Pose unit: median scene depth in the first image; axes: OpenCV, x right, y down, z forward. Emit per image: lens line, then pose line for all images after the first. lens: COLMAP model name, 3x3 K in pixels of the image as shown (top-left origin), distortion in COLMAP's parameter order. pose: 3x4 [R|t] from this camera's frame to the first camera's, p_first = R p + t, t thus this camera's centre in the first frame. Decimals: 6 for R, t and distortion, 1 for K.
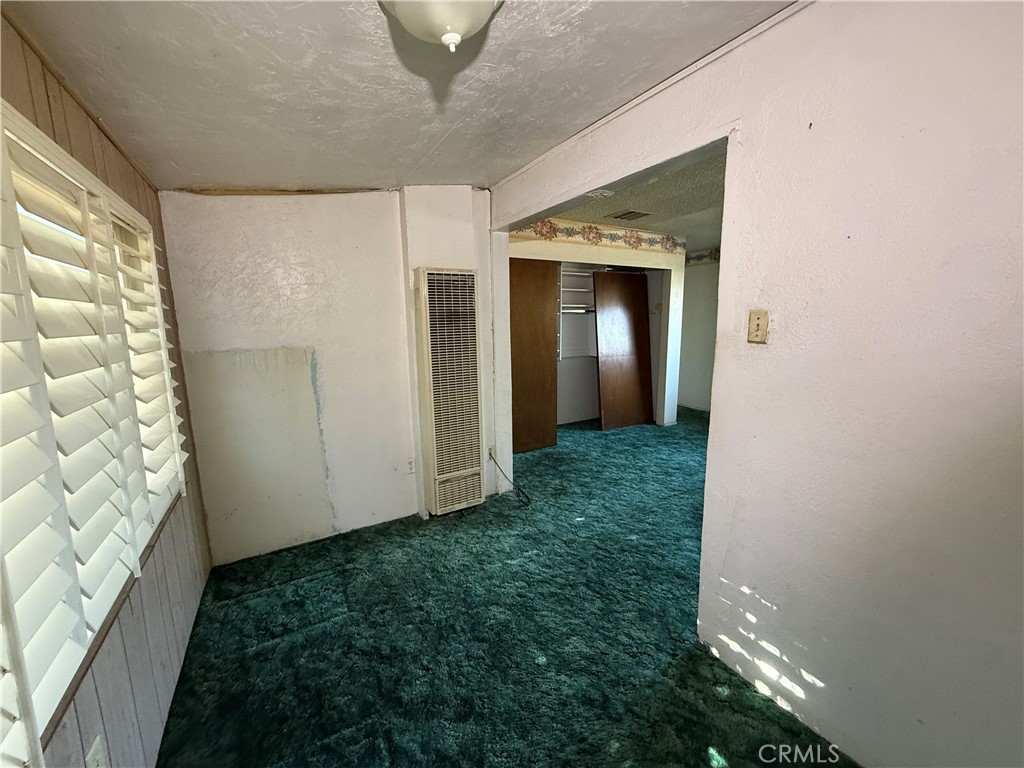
lens RADIAL K [[411.4, 0, 516.6], [0, 411.4, 378.8], [0, 0, 1]] dist [0.001532, -0.000324]
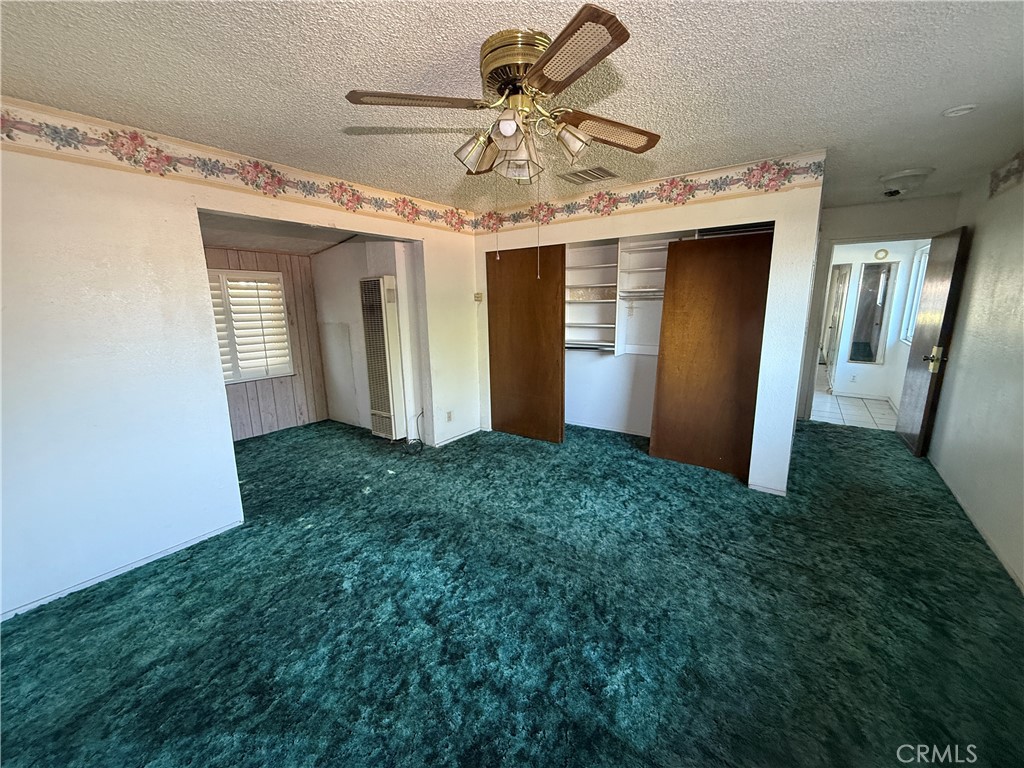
lens RADIAL K [[411.4, 0, 510.7], [0, 411.4, 386.1], [0, 0, 1]] dist [0.001532, -0.000324]
pose [[0.403275, 0.186622, -0.895847, 0.947537], [-0.123244, 0.981140, 0.148911, -0.101980], [0.906742, 0.050356, 0.418669, 0.545255]]
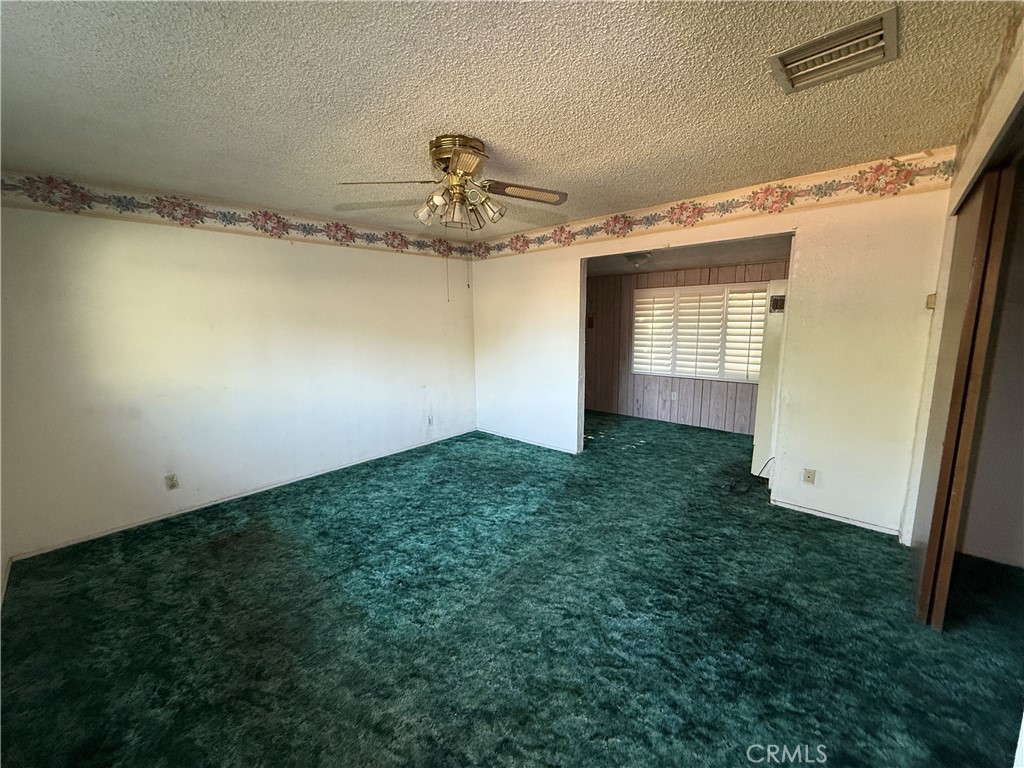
lens RADIAL K [[411.4, 0, 507.3], [0, 411.4, 387.2], [0, 0, 1]] dist [0.001532, -0.000324]
pose [[-0.958295, 0.069396, -0.277226, 0.662358], [-0.018855, 0.952602, 0.303635, -0.209689], [0.285157, 0.296199, -0.911565, 1.304307]]
